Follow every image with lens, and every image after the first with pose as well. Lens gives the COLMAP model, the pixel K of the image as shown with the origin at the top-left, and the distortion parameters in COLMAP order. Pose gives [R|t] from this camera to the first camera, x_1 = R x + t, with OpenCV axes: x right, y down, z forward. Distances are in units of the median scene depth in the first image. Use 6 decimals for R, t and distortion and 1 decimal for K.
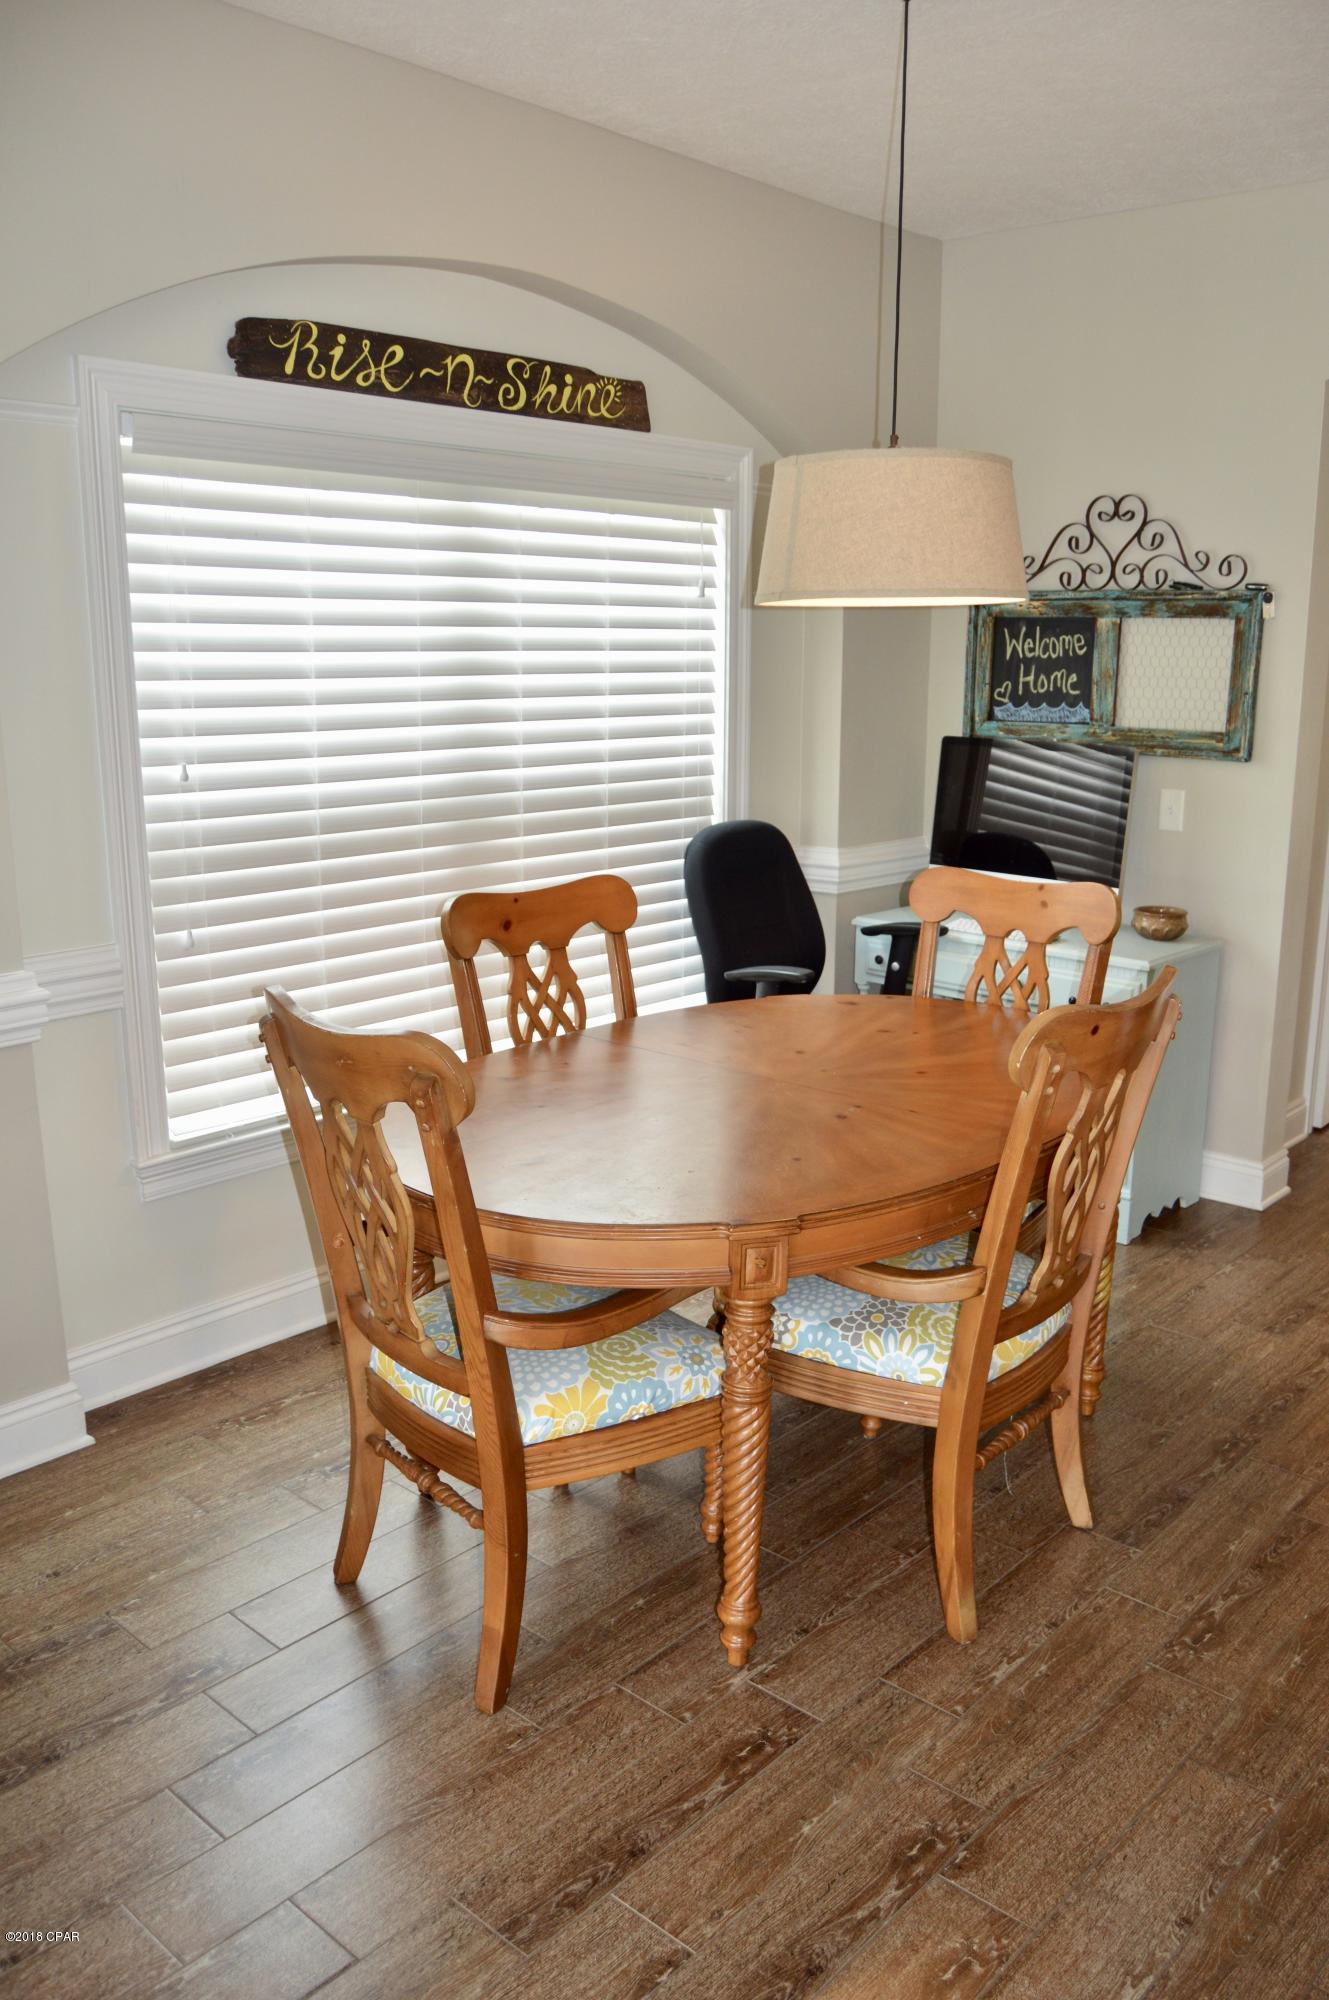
lens RADIAL K [[1639.8, 0, 667.7], [0, 1639.8, 1035.4], [0, 0, 1]] dist [-0.062940, -0.004874]
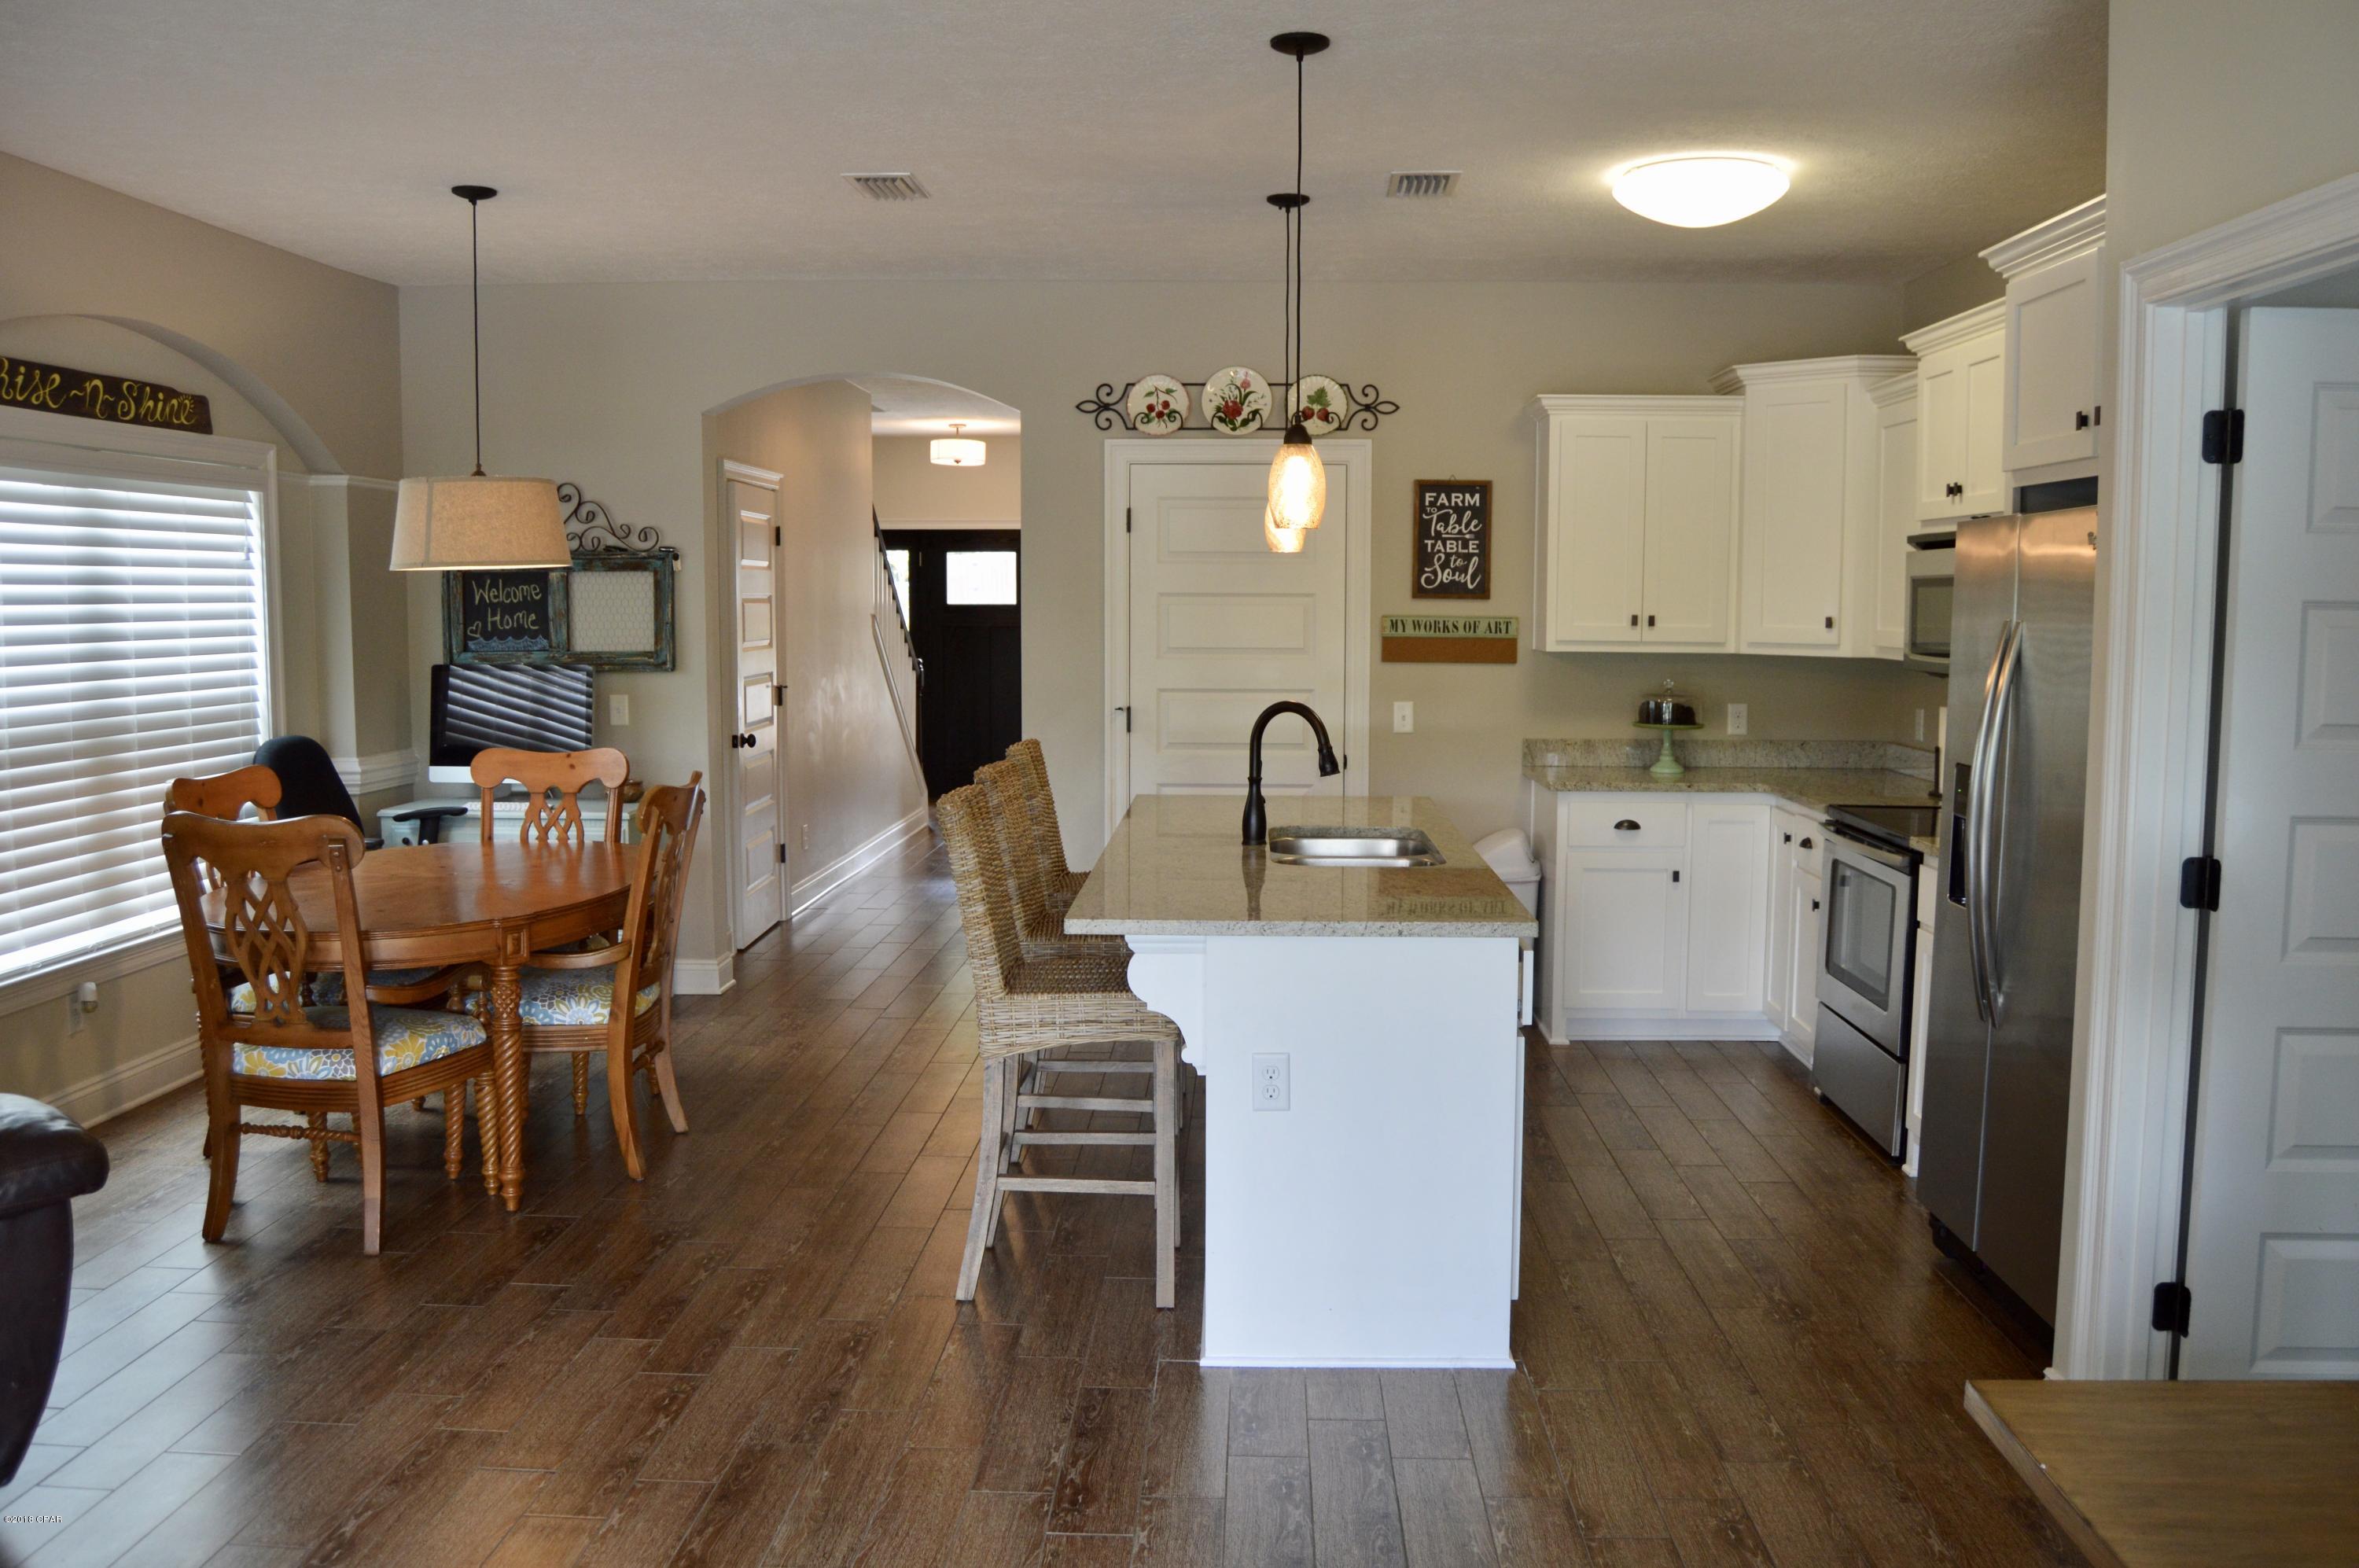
lens RADIAL K [[1872.4, 0, 1204.6], [0, 1872.4, 767.2], [0, 0, 1]] dist [-0.098433, 0.042670]
pose [[0.769646, -0.066574, 0.634990, -0.318531], [0.155630, 0.984112, -0.085456, 0.123947], [-0.619212, 0.164594, 0.767779, -0.511607]]
